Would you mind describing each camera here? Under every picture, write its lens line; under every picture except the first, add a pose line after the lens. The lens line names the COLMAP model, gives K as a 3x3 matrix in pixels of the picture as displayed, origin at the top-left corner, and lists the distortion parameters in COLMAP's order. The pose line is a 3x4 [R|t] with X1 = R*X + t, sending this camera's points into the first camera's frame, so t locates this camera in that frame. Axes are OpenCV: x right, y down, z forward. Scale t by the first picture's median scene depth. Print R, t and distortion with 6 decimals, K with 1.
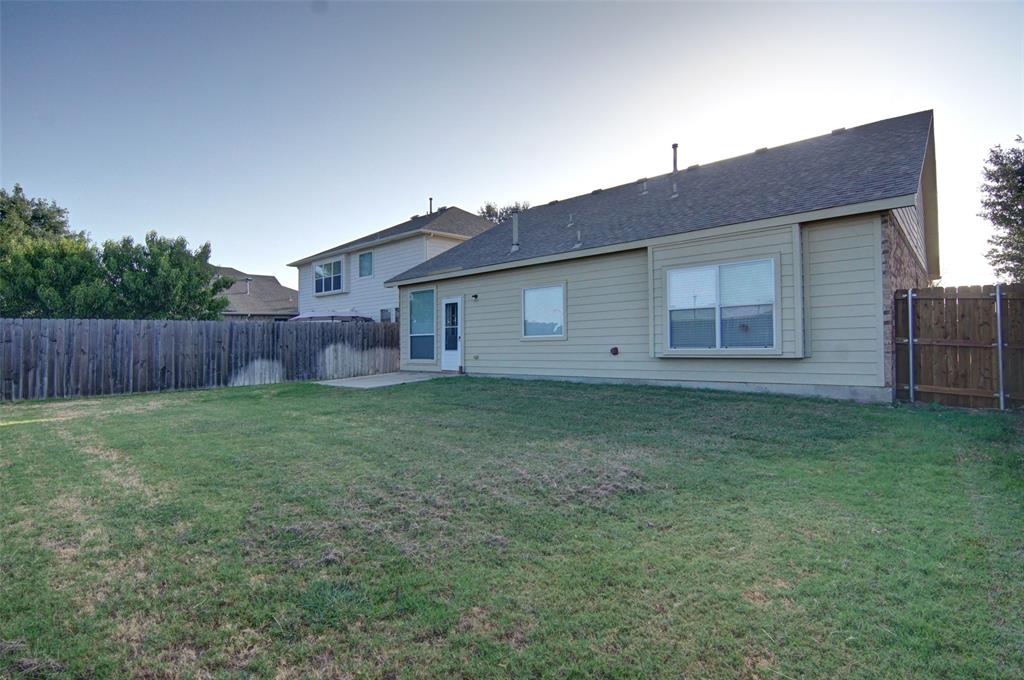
lens RADIAL K [[497.8, 0, 510.0], [0, 497.8, 336.1], [0, 0, 1]] dist [0.000181, -0.000087]
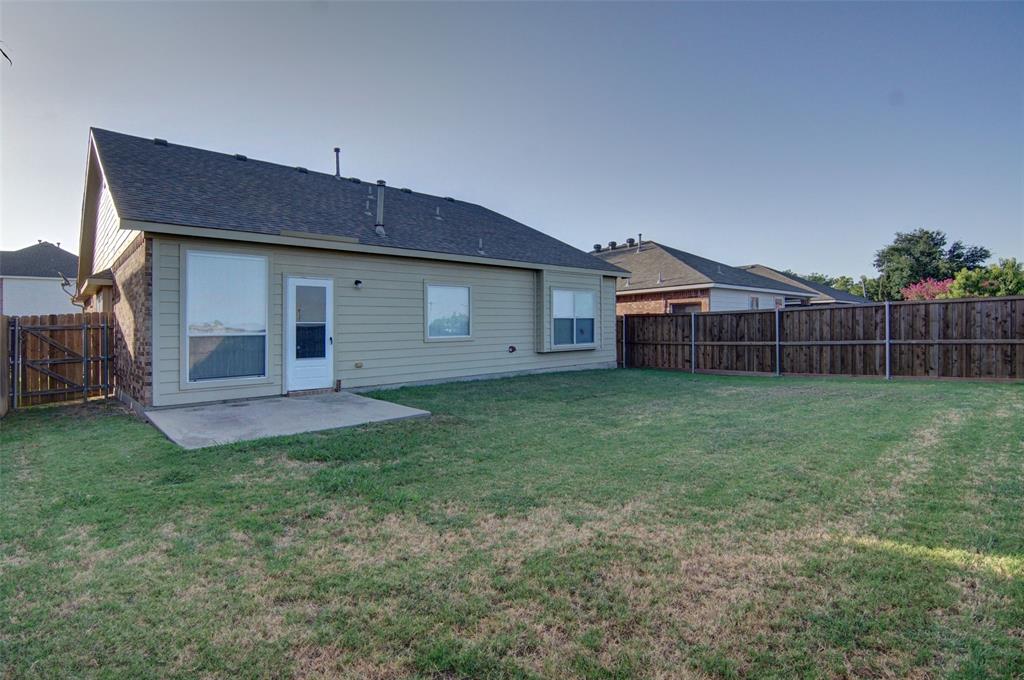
lens RADIAL K [[497.8, 0, 509.8], [0, 497.8, 340.7], [0, 0, 1]] dist [0.000181, -0.000087]
pose [[0.100112, 0.007784, 0.994946, -0.828293], [0.016239, 0.999823, -0.009456, 0.017801], [-0.994844, 0.017104, 0.099968, 0.748318]]
